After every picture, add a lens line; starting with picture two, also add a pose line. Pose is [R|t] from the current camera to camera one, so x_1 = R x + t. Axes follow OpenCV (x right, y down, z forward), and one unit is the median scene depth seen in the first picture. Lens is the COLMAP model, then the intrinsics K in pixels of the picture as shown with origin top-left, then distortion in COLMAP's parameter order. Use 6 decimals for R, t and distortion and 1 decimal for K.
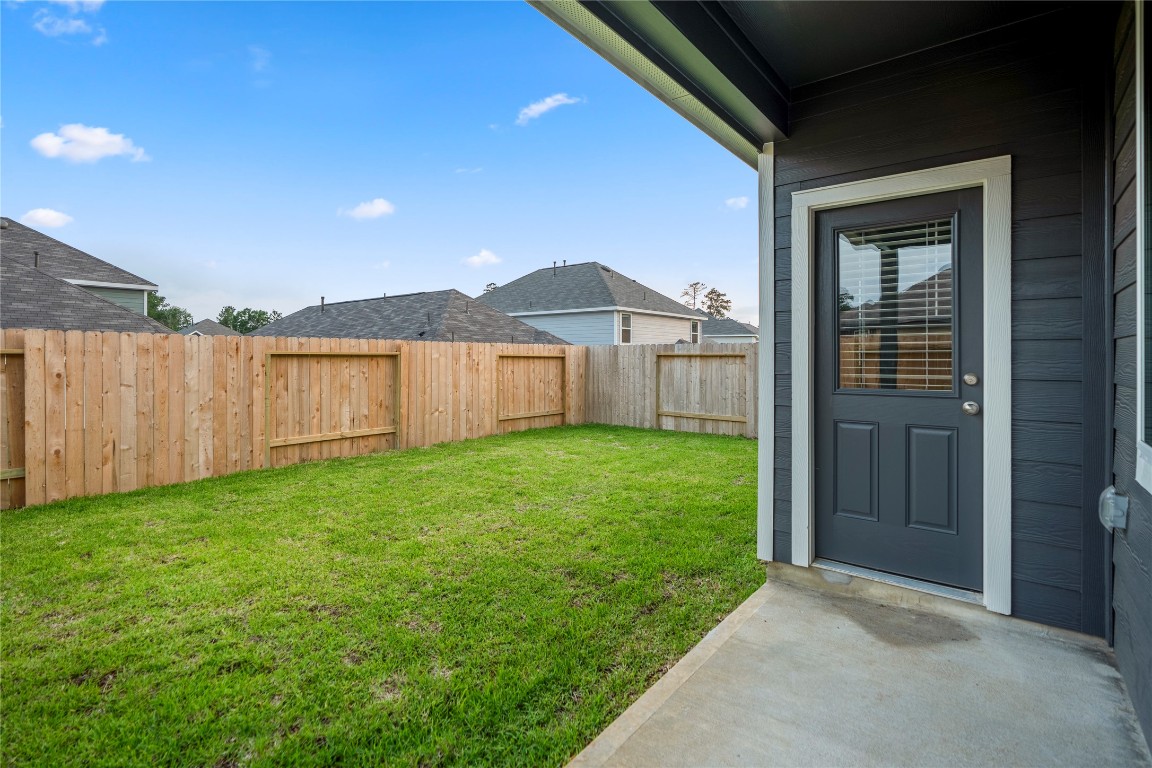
lens RADIAL K [[546.6, 0, 570.3], [0, 546.6, 354.5], [0, 0, 1]] dist [-0.000863, 0.000463]
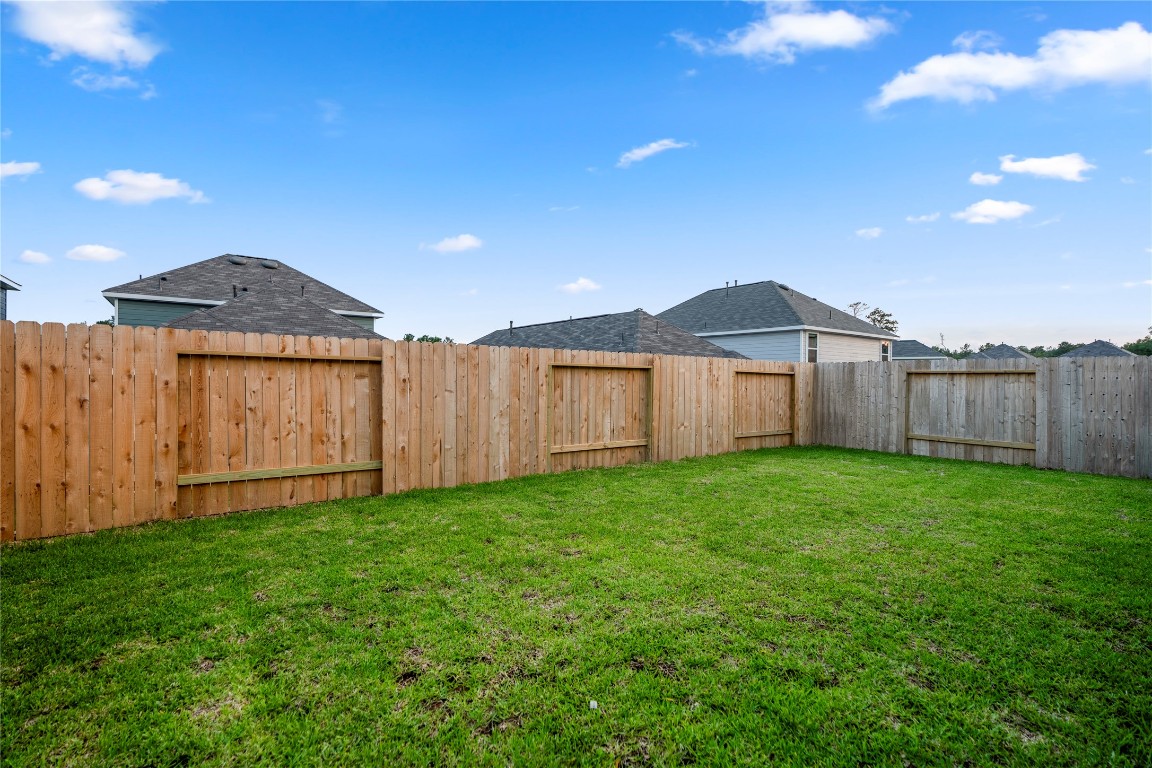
lens RADIAL K [[534.0, 0, 576.0], [0, 534.0, 384.0], [0, 0, 1]] dist [-0.002221, -0.000233]
pose [[0.970254, 0.010443, -0.241866, -0.187696], [-0.008054, 0.999909, 0.010867, 0.017764], [0.241957, -0.008596, 0.970249, 0.009462]]
